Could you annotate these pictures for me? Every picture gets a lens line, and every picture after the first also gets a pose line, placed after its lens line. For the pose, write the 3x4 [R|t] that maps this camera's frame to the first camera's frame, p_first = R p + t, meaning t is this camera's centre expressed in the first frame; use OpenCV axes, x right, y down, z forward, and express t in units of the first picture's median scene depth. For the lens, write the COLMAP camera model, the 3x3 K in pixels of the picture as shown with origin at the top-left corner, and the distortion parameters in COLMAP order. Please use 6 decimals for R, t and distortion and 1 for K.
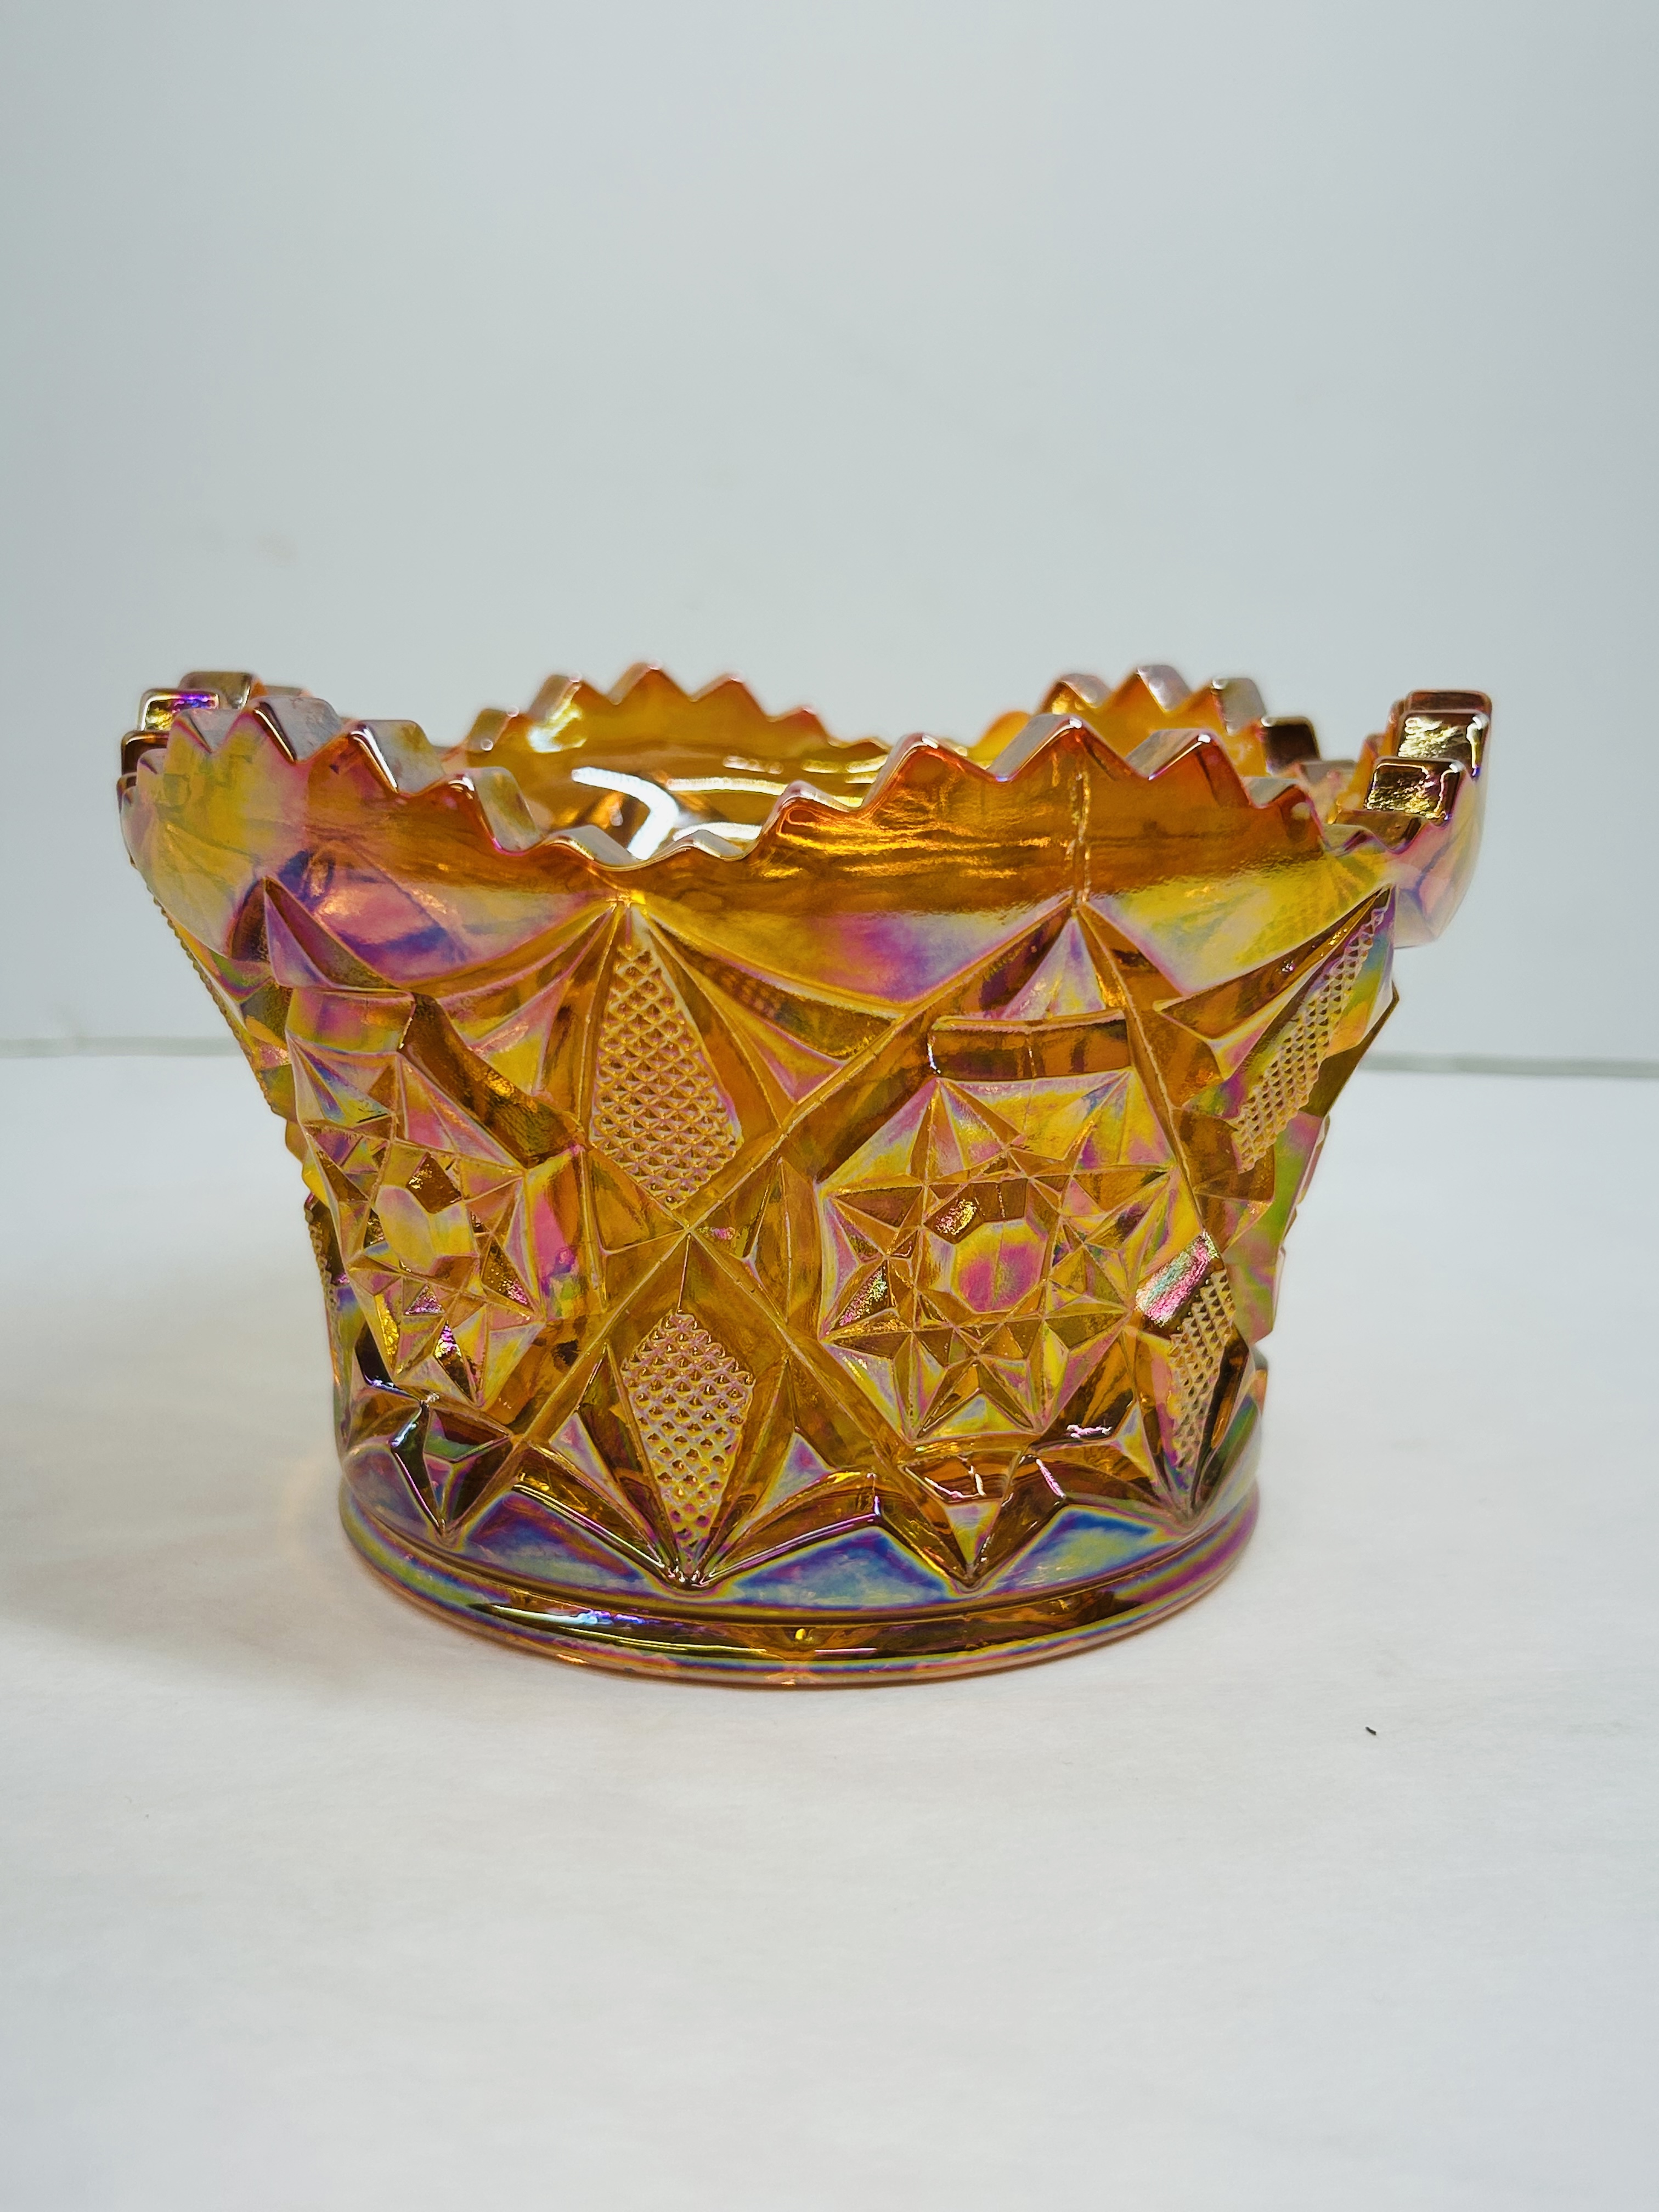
lens RADIAL K [[2296.1, 0, 829.5], [0, 2296.1, 1106.0], [0, 0, 1]] dist [0.010921, 0.004695]
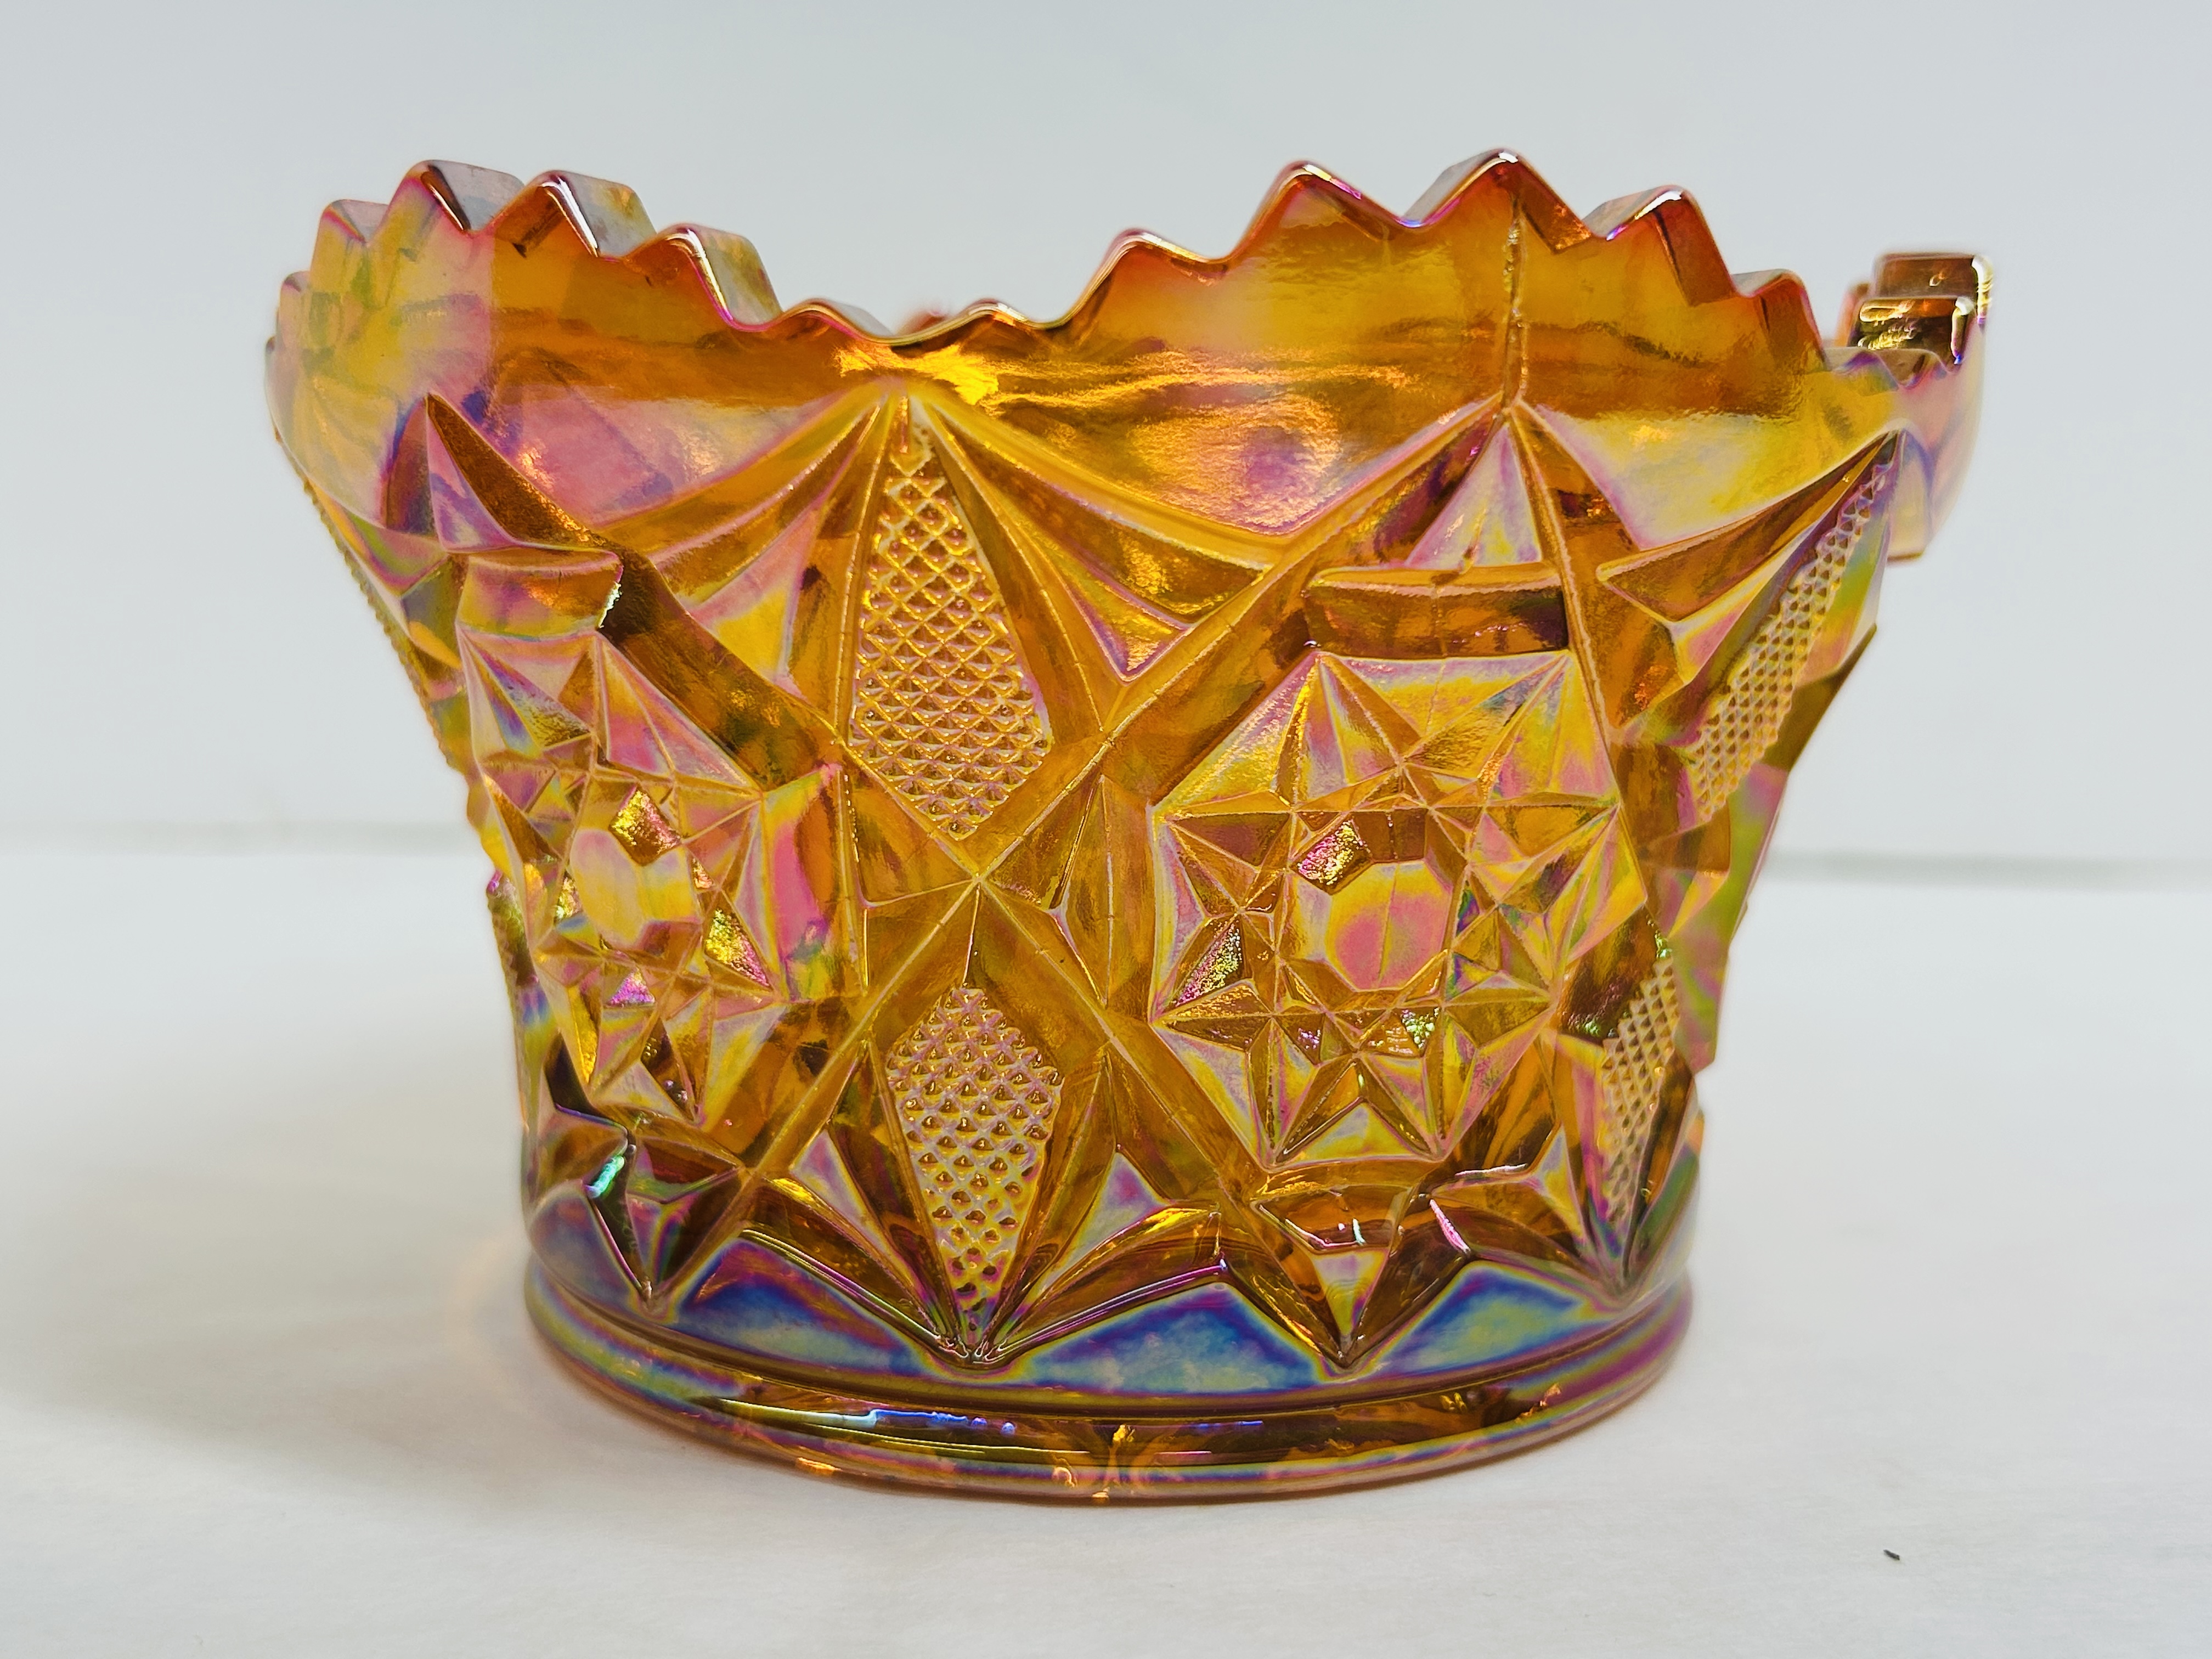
lens RADIAL K [[2355.7, 0, 1106.0], [0, 2355.7, 829.5], [0, 0, 1]] dist [-0.013013, -0.010497]
pose [[0.999973, 0.007188, 0.001826, -0.020093], [-0.007017, 0.996708, -0.080774, 0.097594], [-0.002400, 0.080759, 0.996731, 0.219339]]
